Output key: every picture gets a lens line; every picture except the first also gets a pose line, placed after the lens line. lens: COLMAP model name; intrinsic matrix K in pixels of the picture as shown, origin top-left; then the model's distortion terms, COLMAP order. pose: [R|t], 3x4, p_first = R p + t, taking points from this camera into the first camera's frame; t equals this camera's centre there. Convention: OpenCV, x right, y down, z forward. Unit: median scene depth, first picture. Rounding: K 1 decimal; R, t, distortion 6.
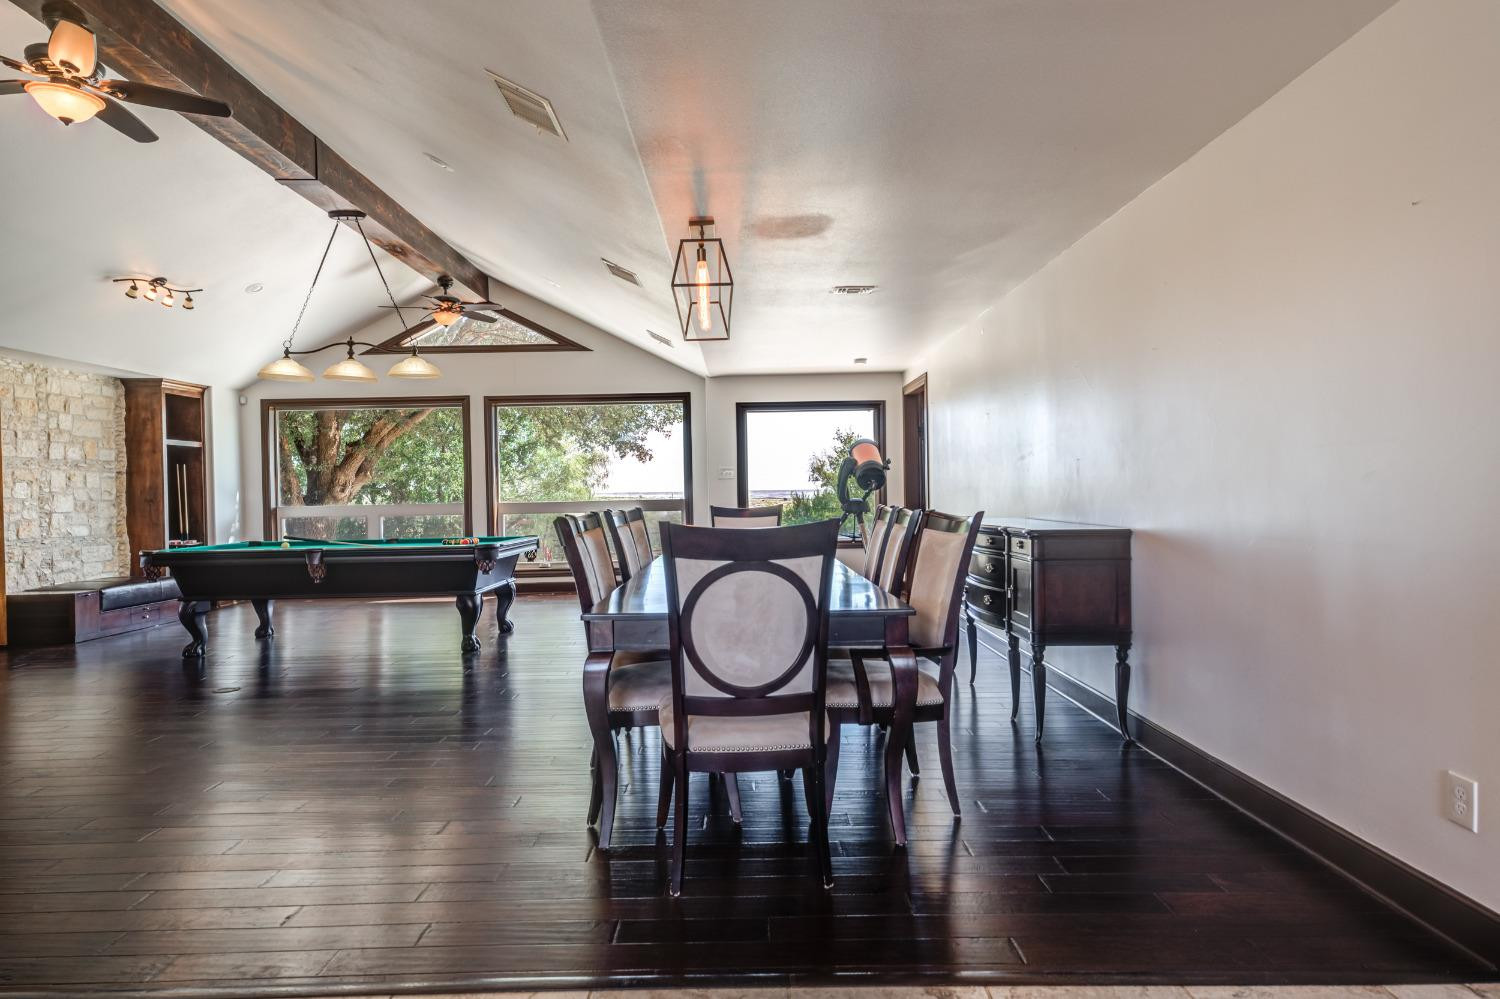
lens RADIAL K [[846.0, 0, 755.7], [0, 846.0, 498.4], [0, 0, 1]] dist [0.017386, -0.002869]
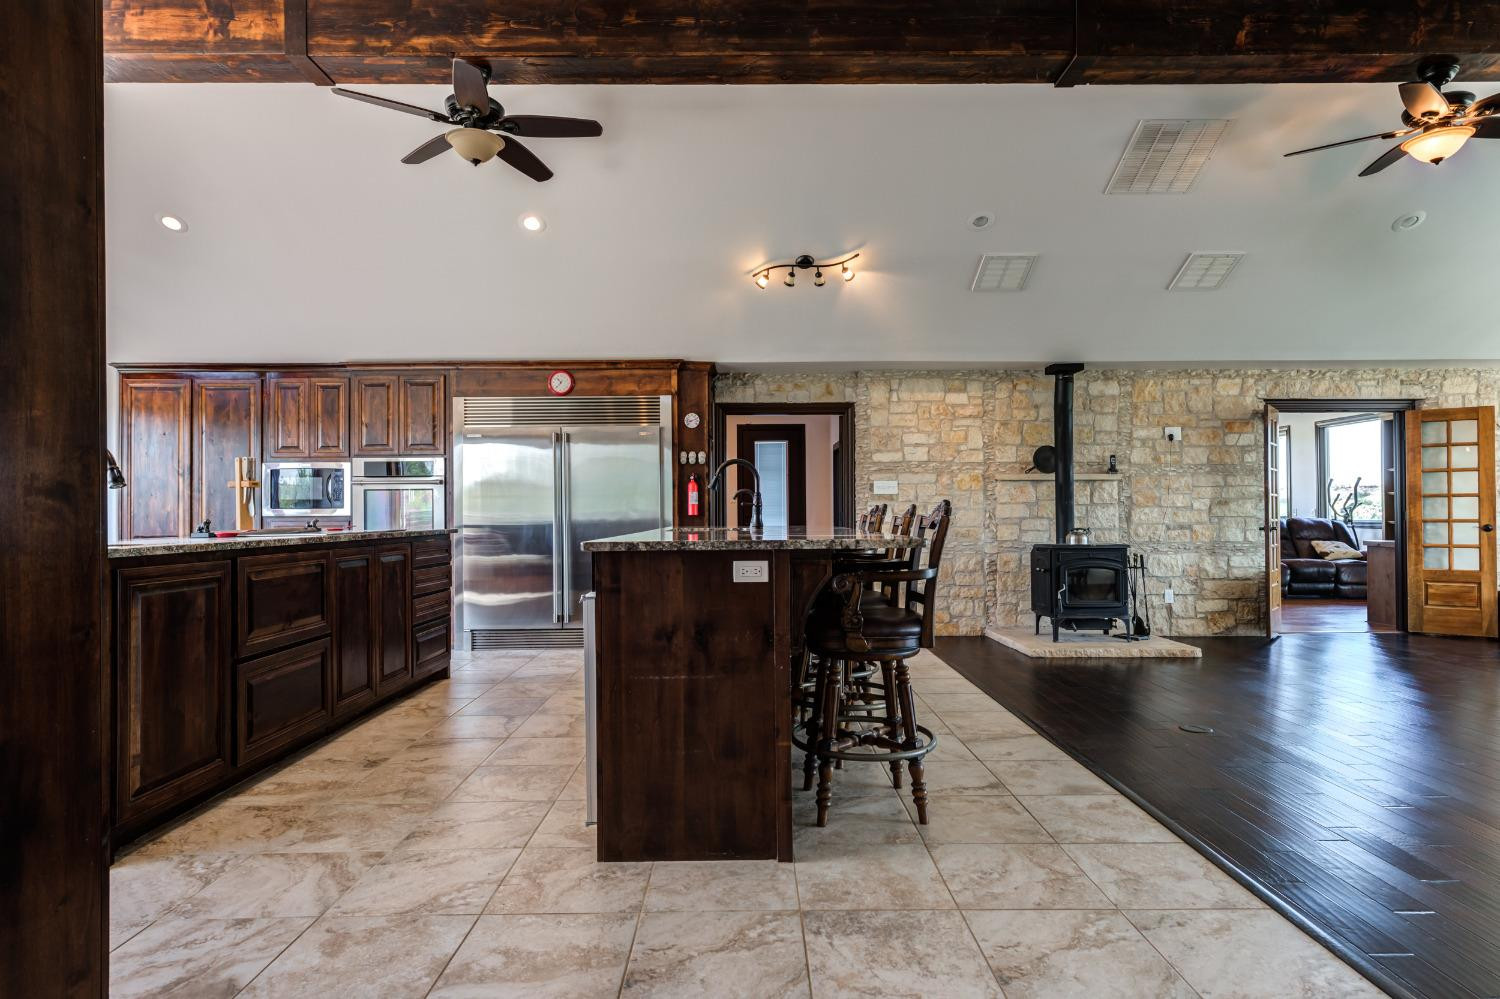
lens RADIAL K [[805.9, 0, 743.2], [0, 805.9, 500.7], [0, 0, 1]] dist [0.008728, -0.000693]
pose [[-0.011381, 0.005823, -0.999918, 0.116248], [-0.002343, 0.999980, 0.005850, -0.002580], [0.999932, 0.002409, -0.011367, 0.052653]]
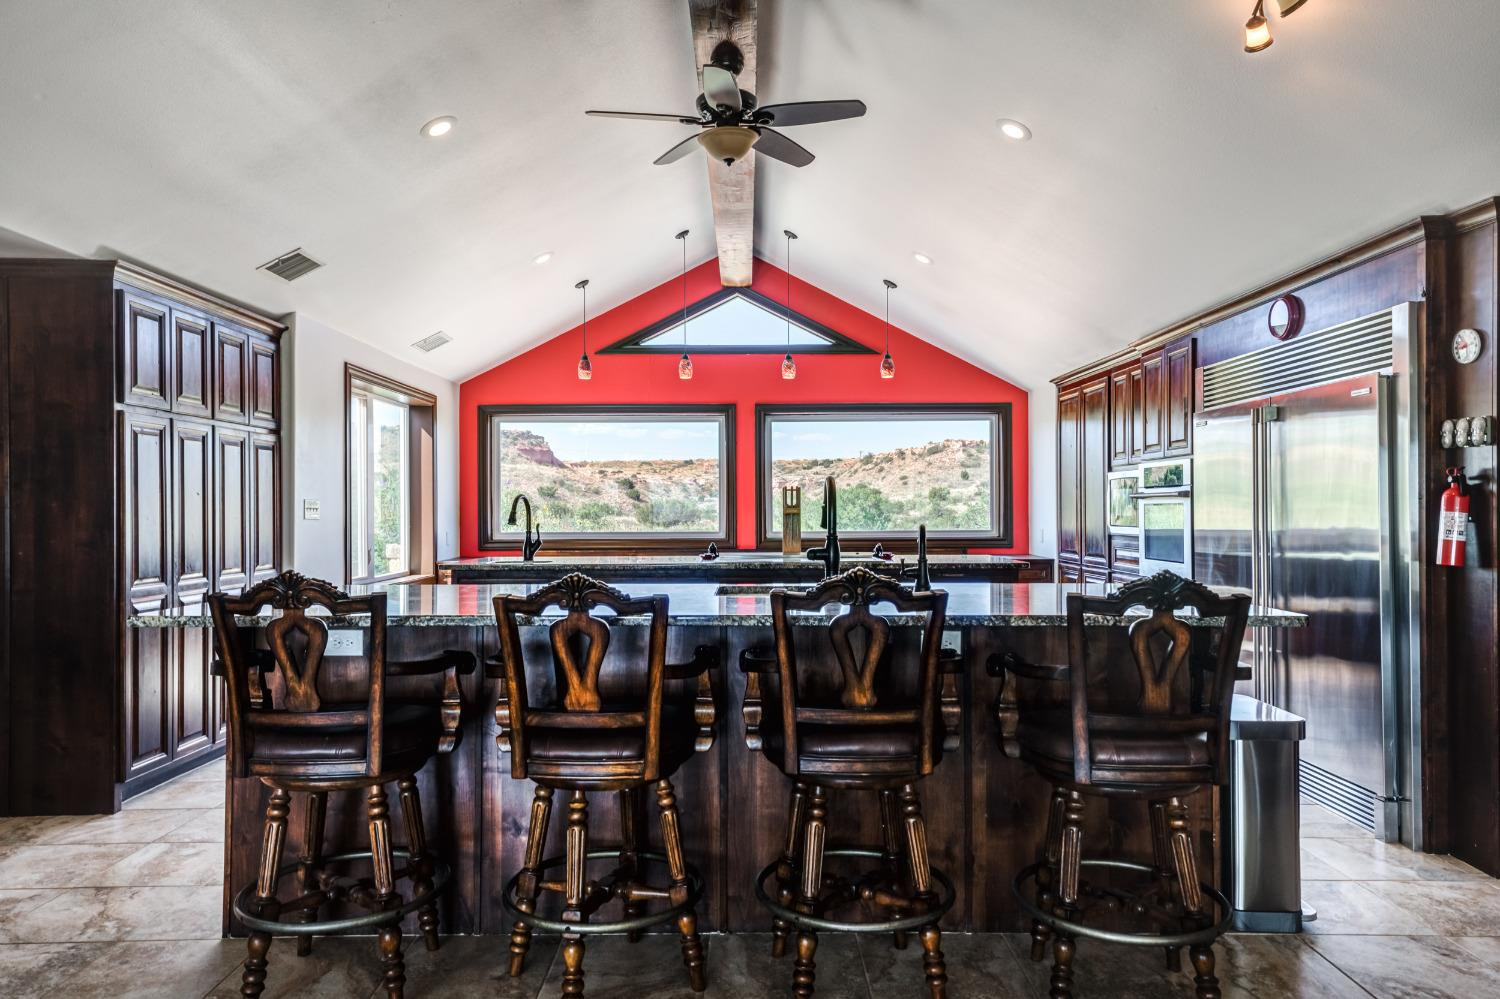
lens RADIAL K [[981.2, 0, 757.1], [0, 981.2, 500.3], [0, 0, 1]] dist [0.030057, -0.007118]
pose [[-0.999741, 0.022757, 0.000198, -0.368832], [0.022757, 0.999740, 0.001443, -0.018434], [-0.000165, 0.001447, -0.999999, 0.415008]]
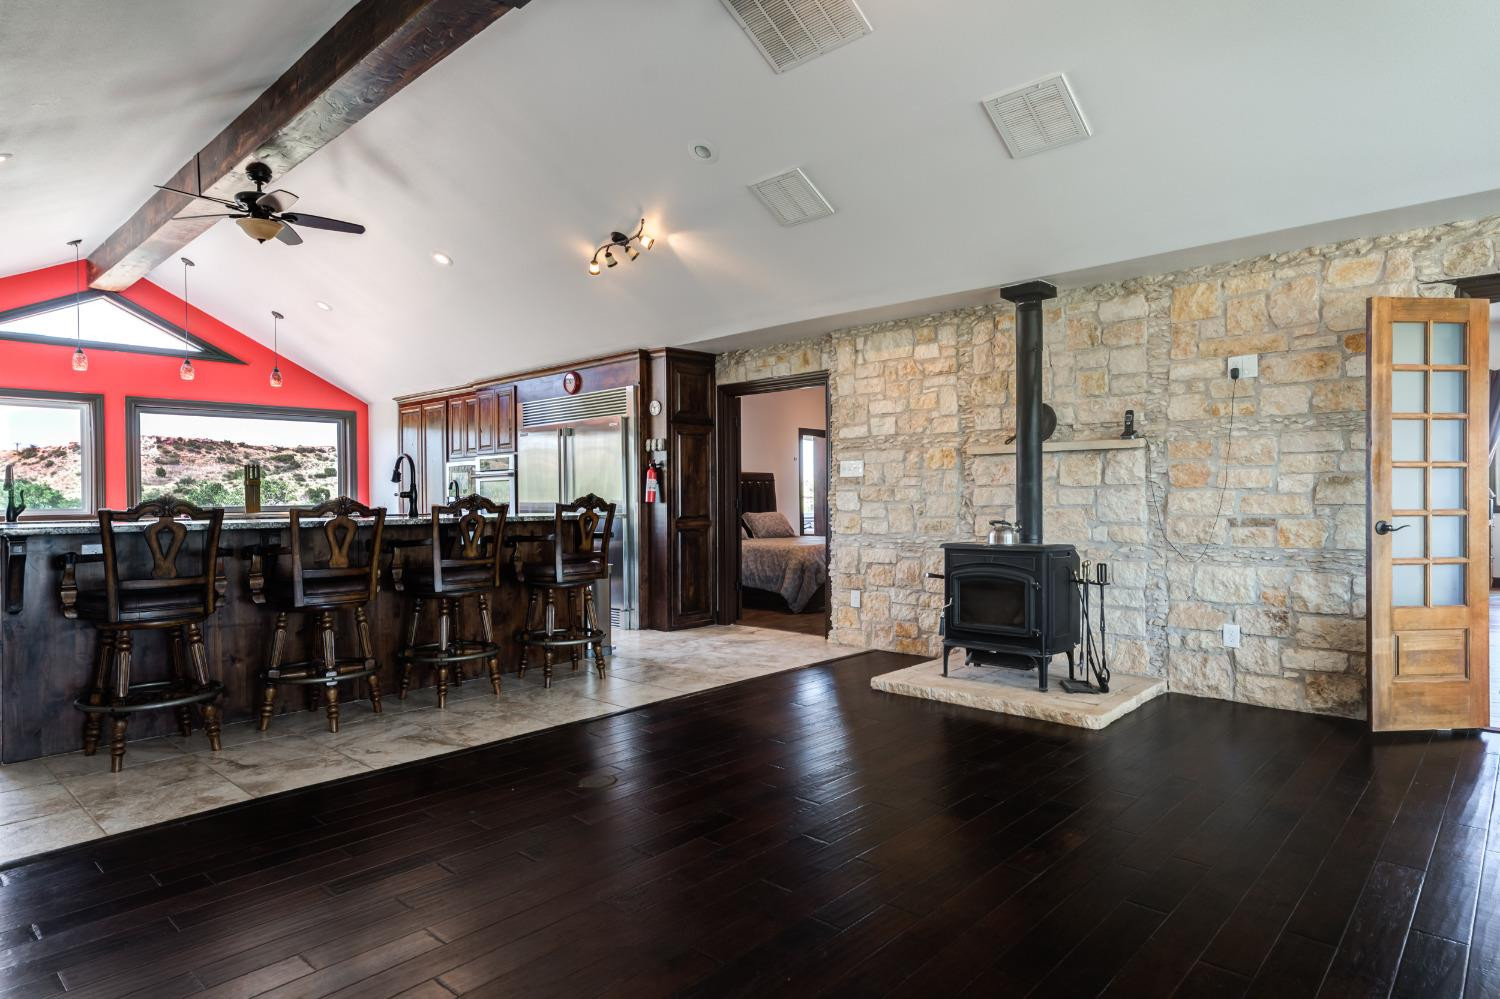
lens RADIAL K [[846.0, 0, 746.0], [0, 846.0, 496.3], [0, 0, 1]] dist [0.017386, -0.002869]
pose [[-0.684764, 0.025614, -0.728315, -0.126212], [0.018628, 0.999671, 0.017643, -0.002584], [0.728527, -0.001486, -0.685016, 0.625742]]
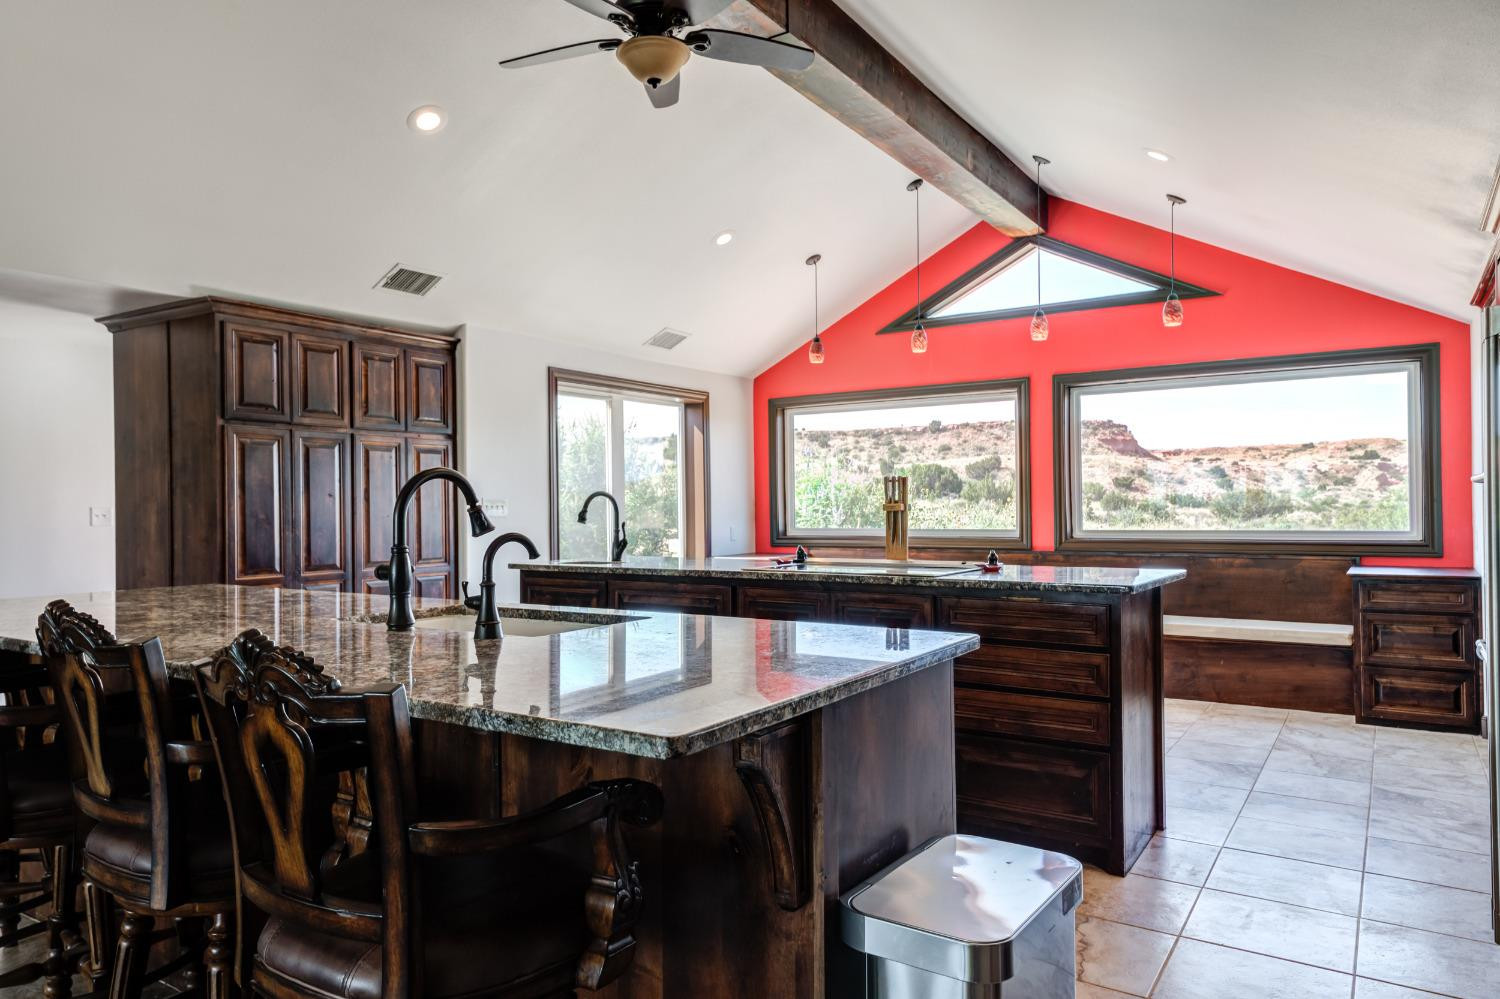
lens RADIAL K [[981.2, 0, 764.7], [0, 981.2, 500.6], [0, 0, 1]] dist [0.030057, -0.007118]
pose [[-0.838114, 0.031356, 0.544593, -0.624870], [0.032875, 0.999435, -0.006950, -0.012297], [-0.544503, 0.012079, -0.838672, 0.226768]]
